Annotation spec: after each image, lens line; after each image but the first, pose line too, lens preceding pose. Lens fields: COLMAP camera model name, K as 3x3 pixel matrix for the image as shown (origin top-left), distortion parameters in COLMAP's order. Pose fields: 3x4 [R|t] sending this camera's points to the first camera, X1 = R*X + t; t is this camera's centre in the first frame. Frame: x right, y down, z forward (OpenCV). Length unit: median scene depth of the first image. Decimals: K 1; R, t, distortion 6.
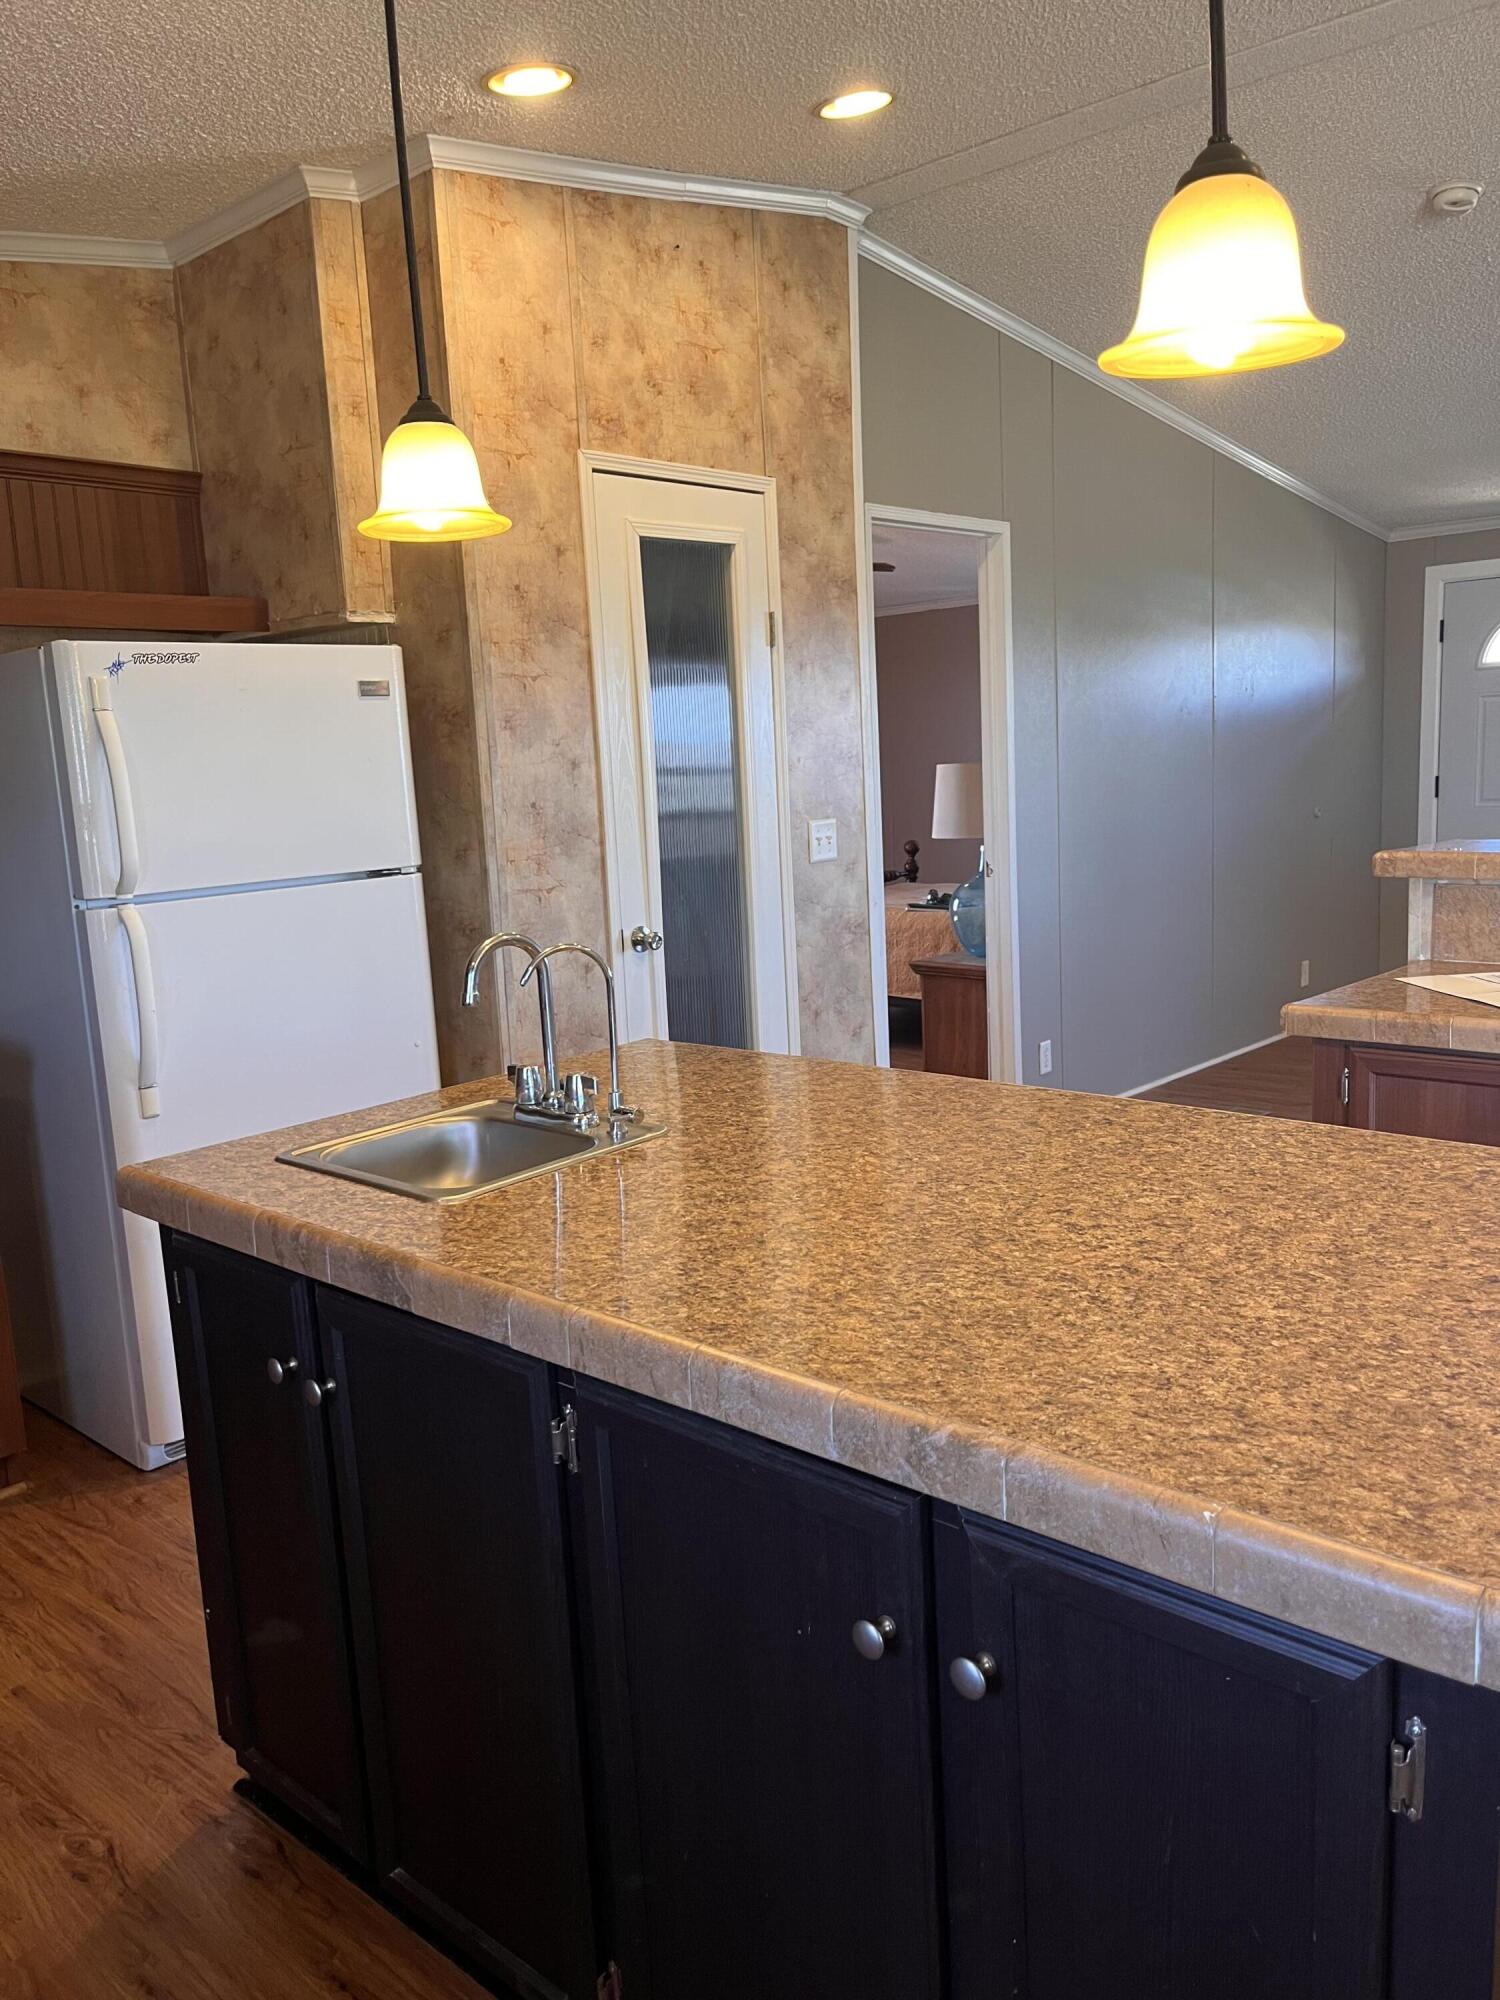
lens RADIAL K [[1517.3, 0, 753.0], [0, 1517.3, 1007.2], [0, 0, 1]] dist [-0.008689, 0.007457]
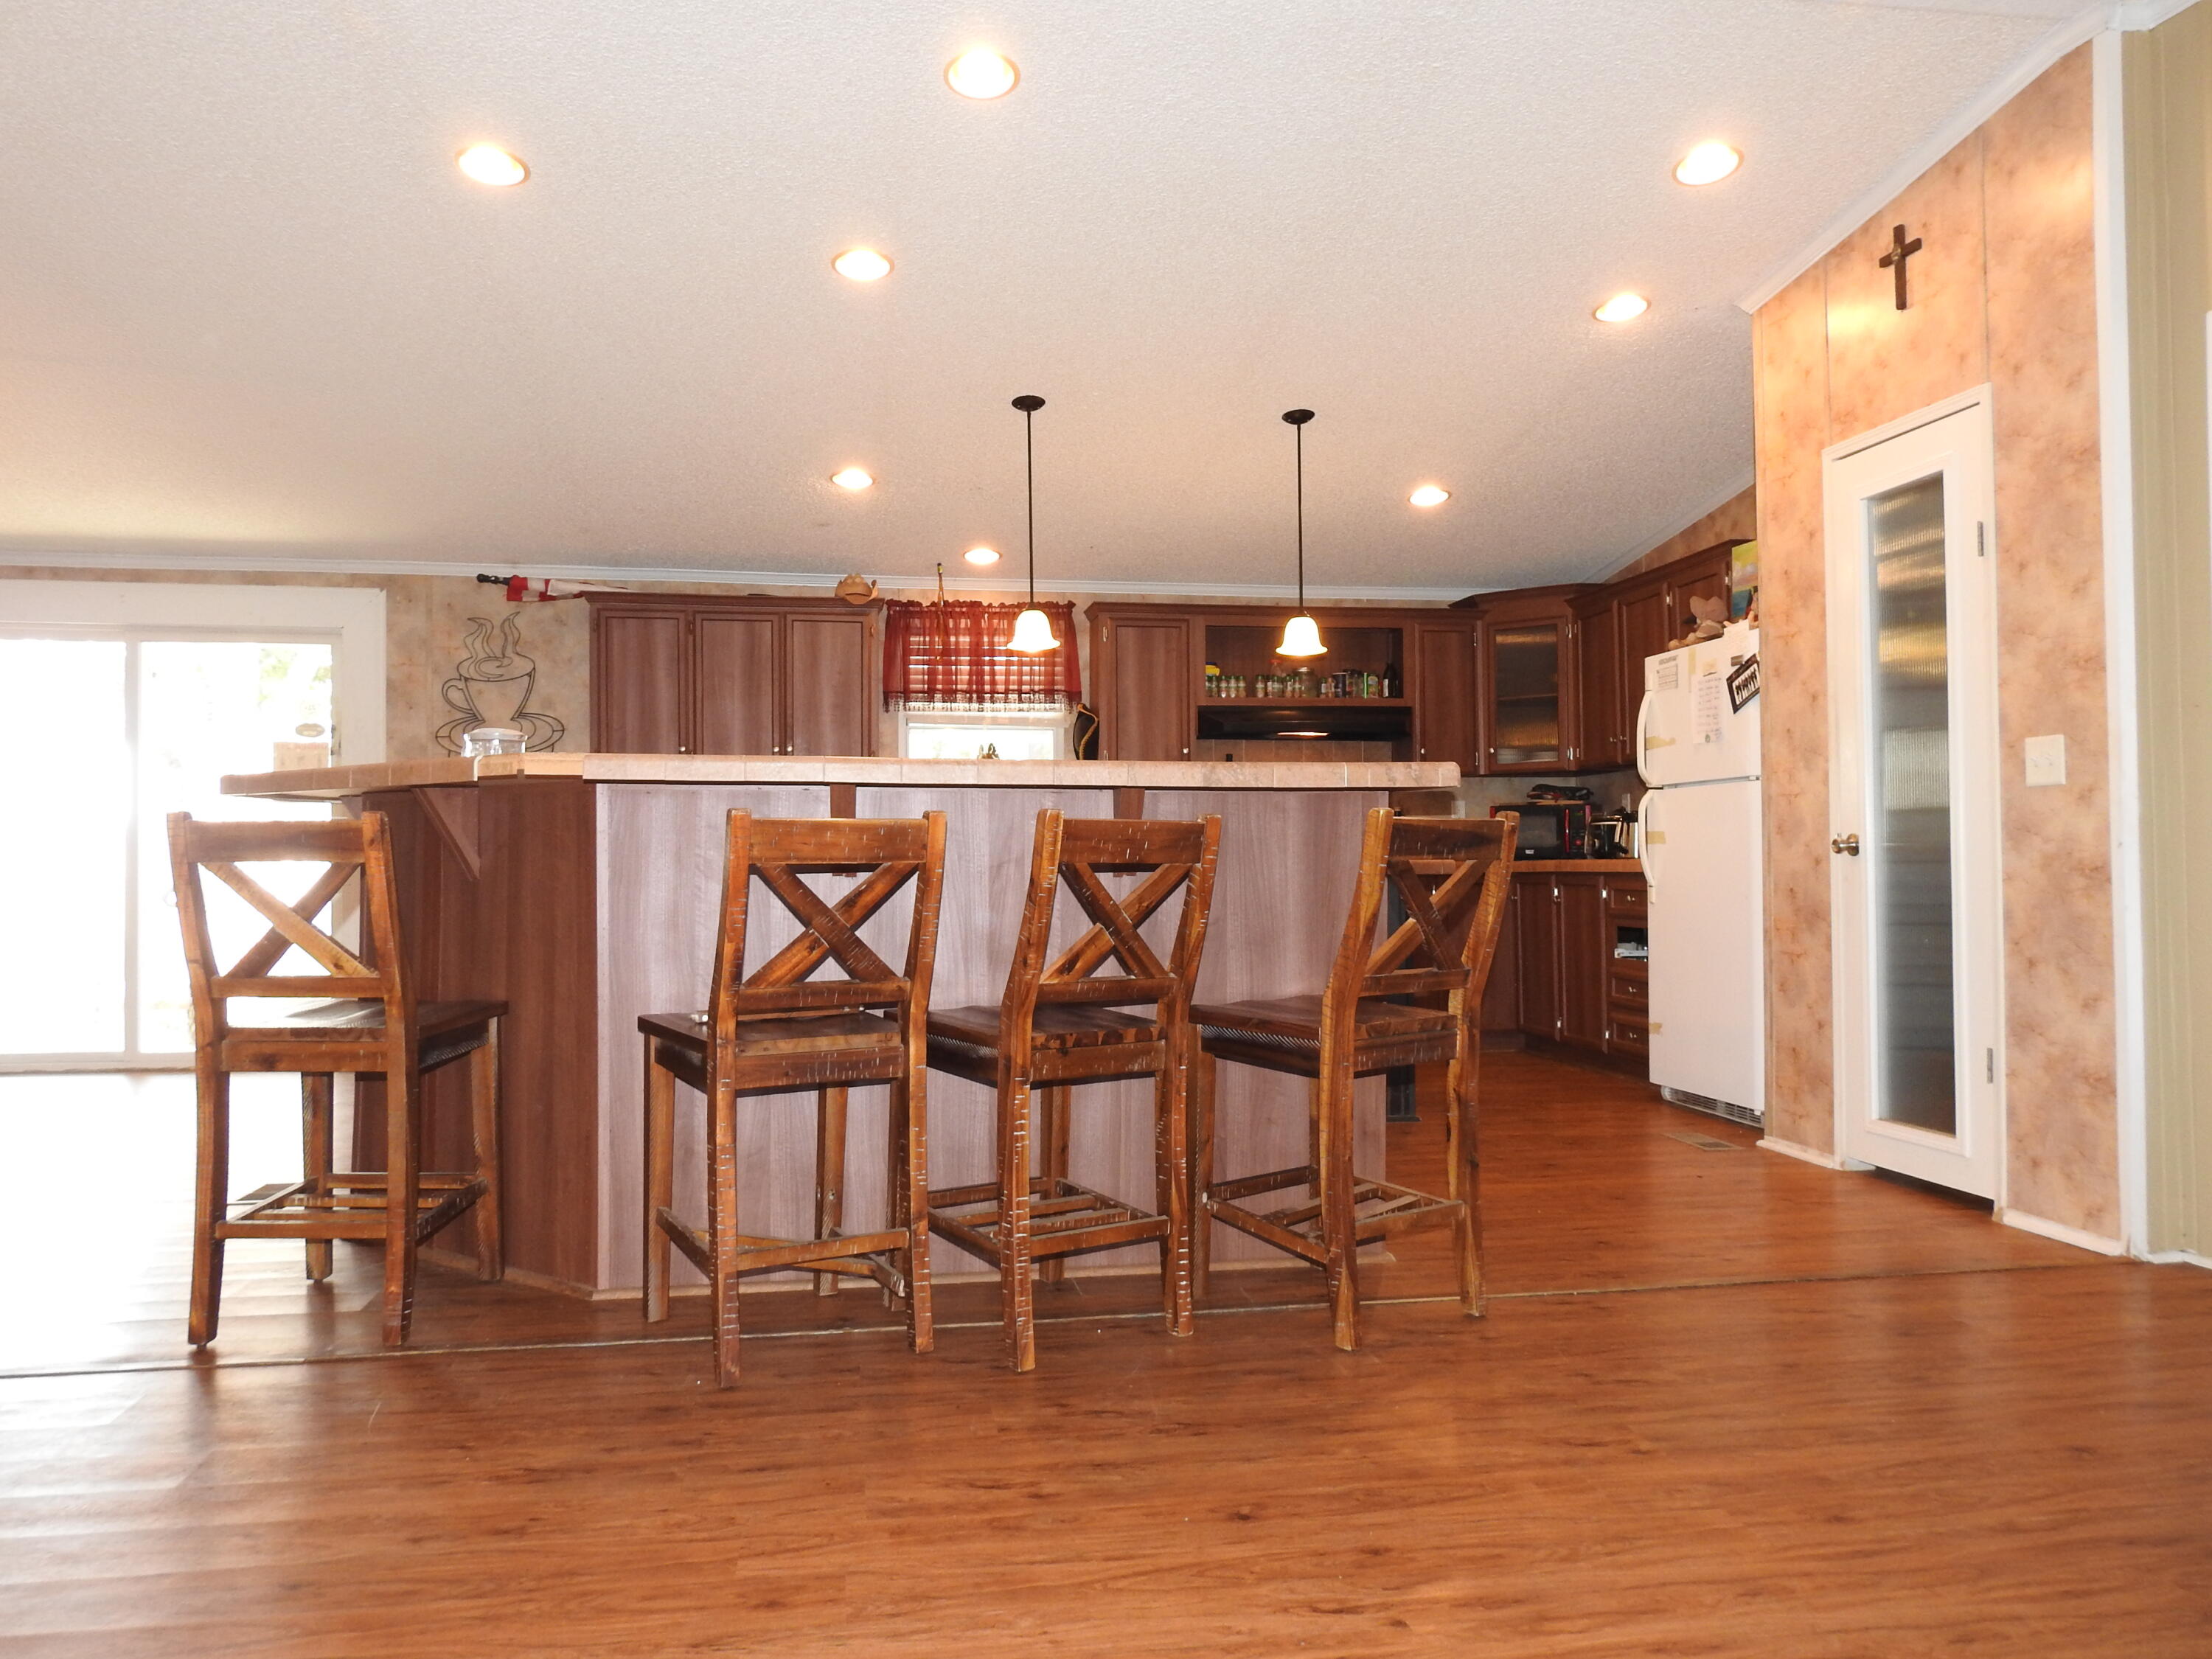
lens RADIAL K [[1580.5, 0, 1091.8], [0, 1580.5, 825.6], [0, 0, 1]] dist [-0.006548, -0.017656]
pose [[-0.621641, 0.031195, -0.782681, 1.252519], [-0.096087, 0.988623, 0.115720, -0.145788], [0.777386, 0.147142, -0.611572, 1.318736]]
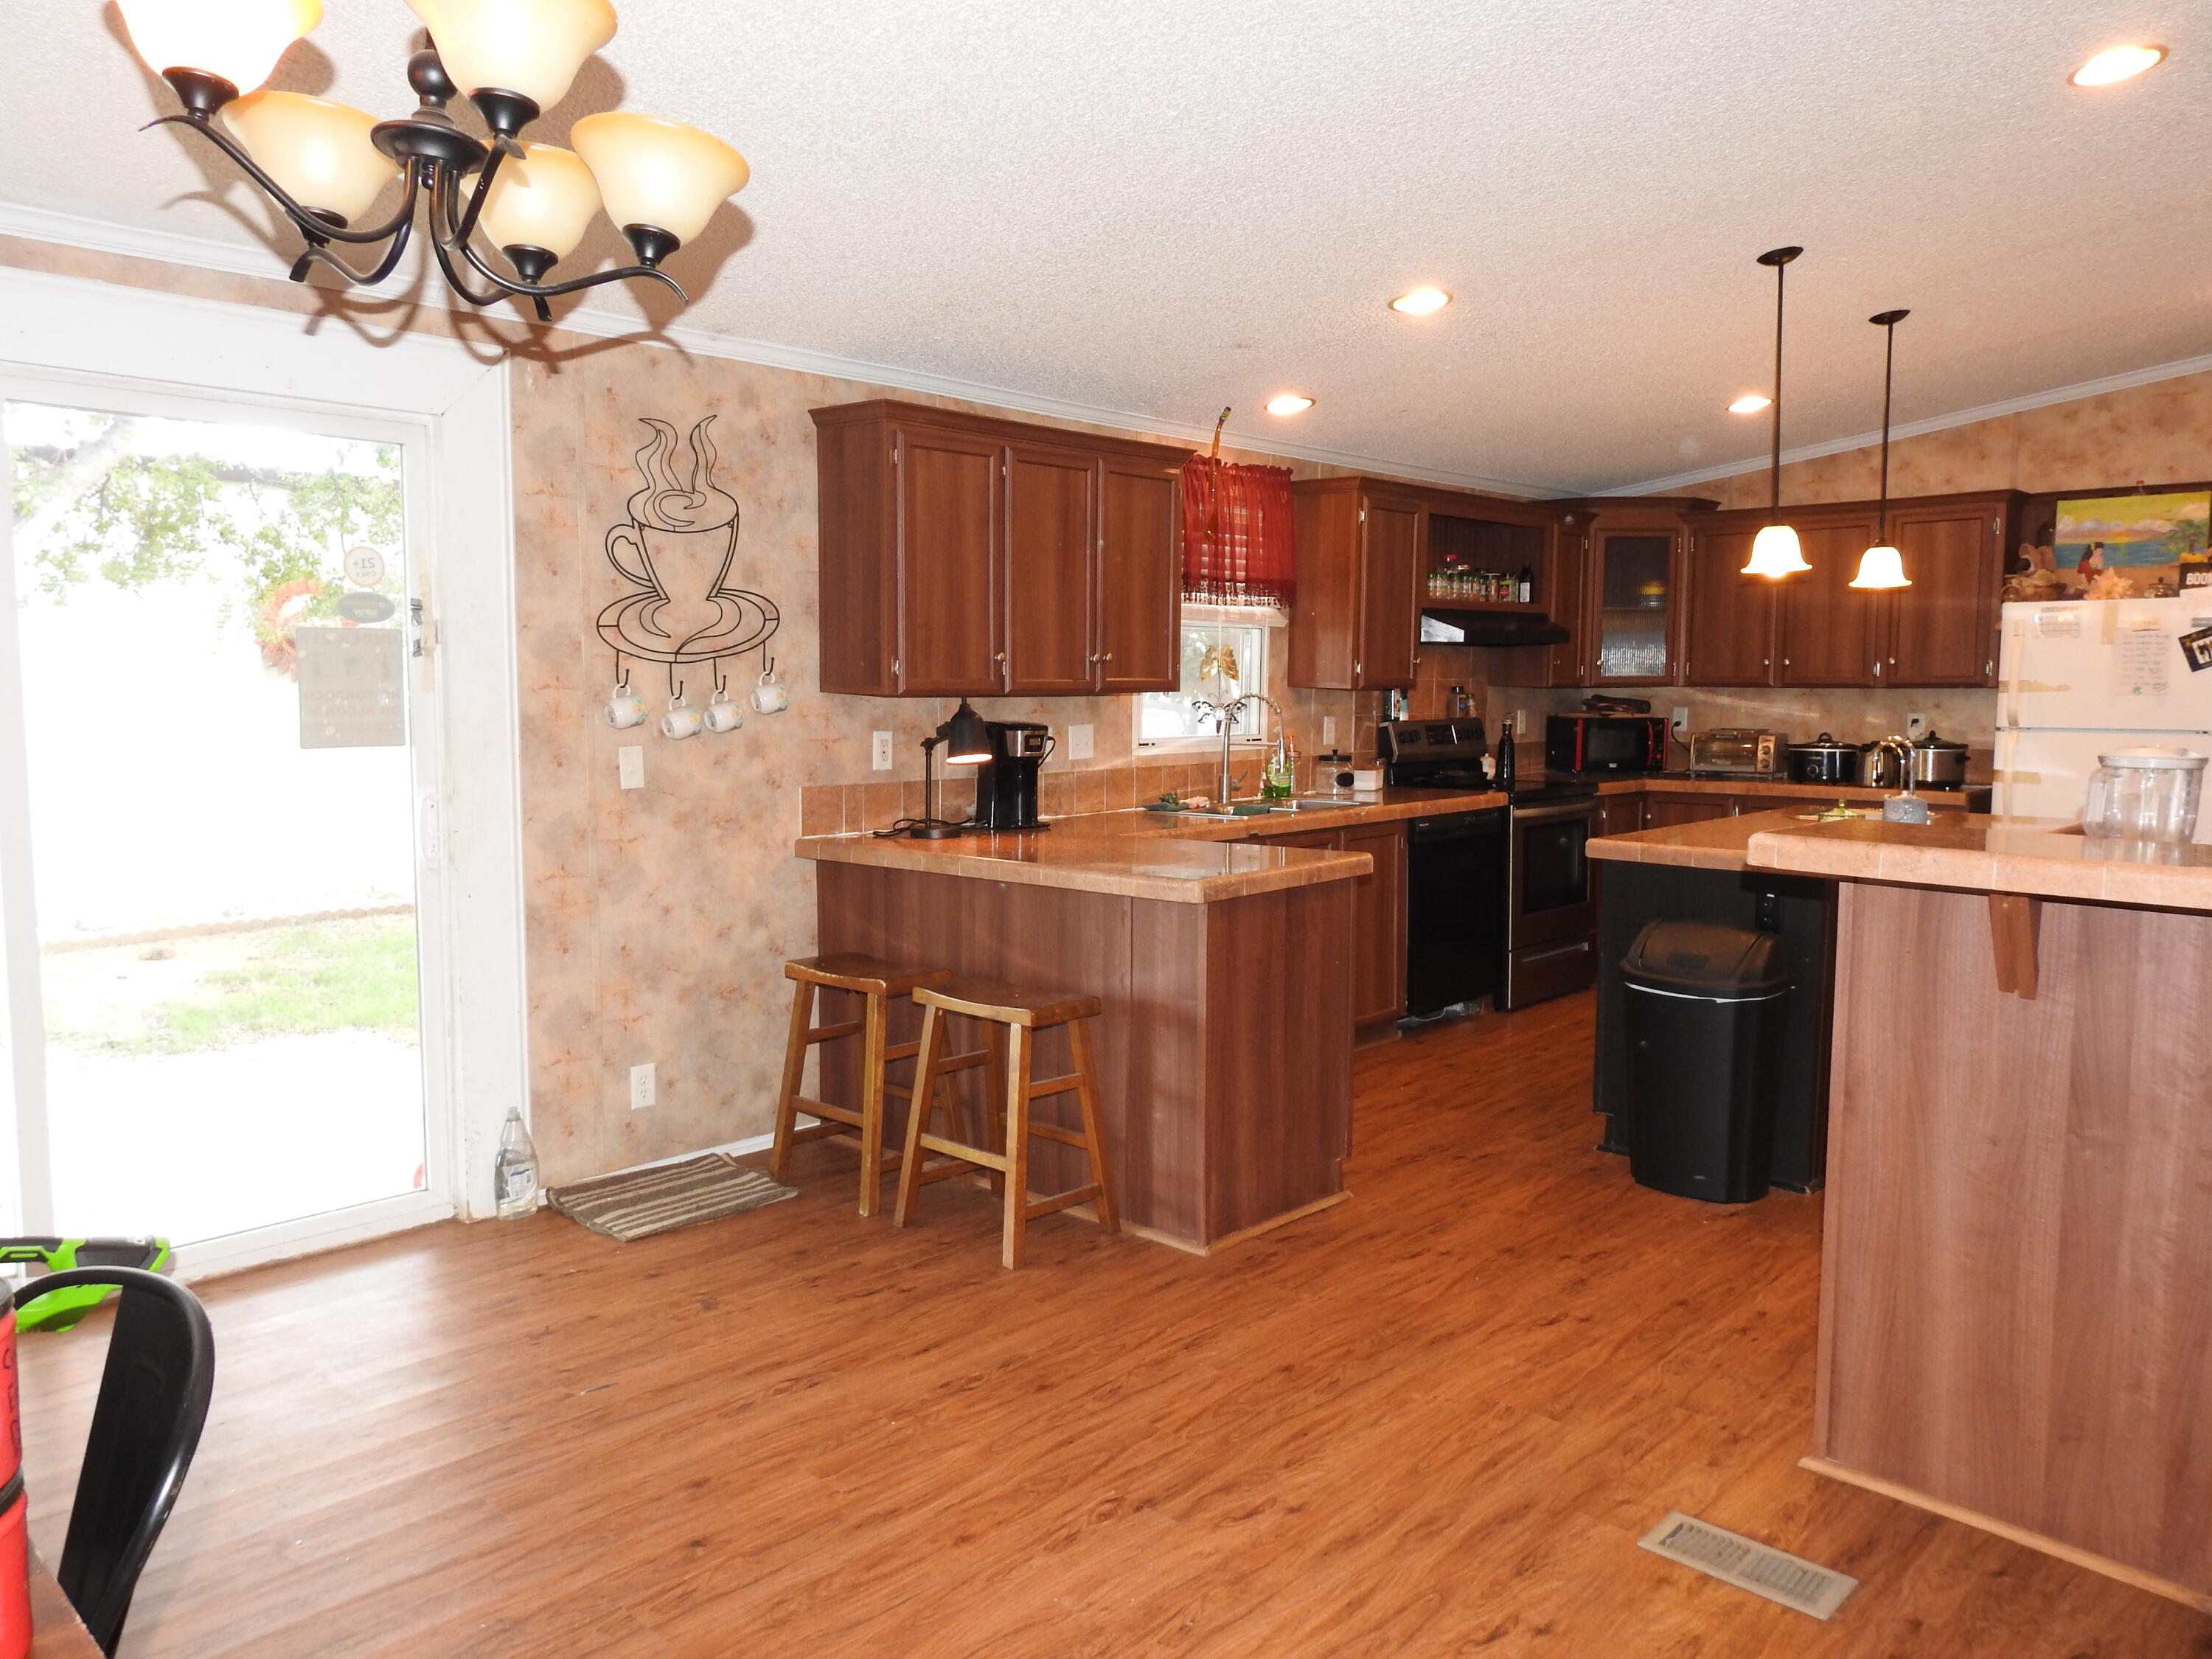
lens RADIAL K [[1580.5, 0, 1074.3], [0, 1580.5, 819.0], [0, 0, 1]] dist [-0.006548, -0.017656]
pose [[-0.029261, 0.135563, -0.990336, 1.337975], [-0.165465, 0.976435, 0.138549, -0.026375], [0.985781, 0.167920, -0.006140, -0.169635]]
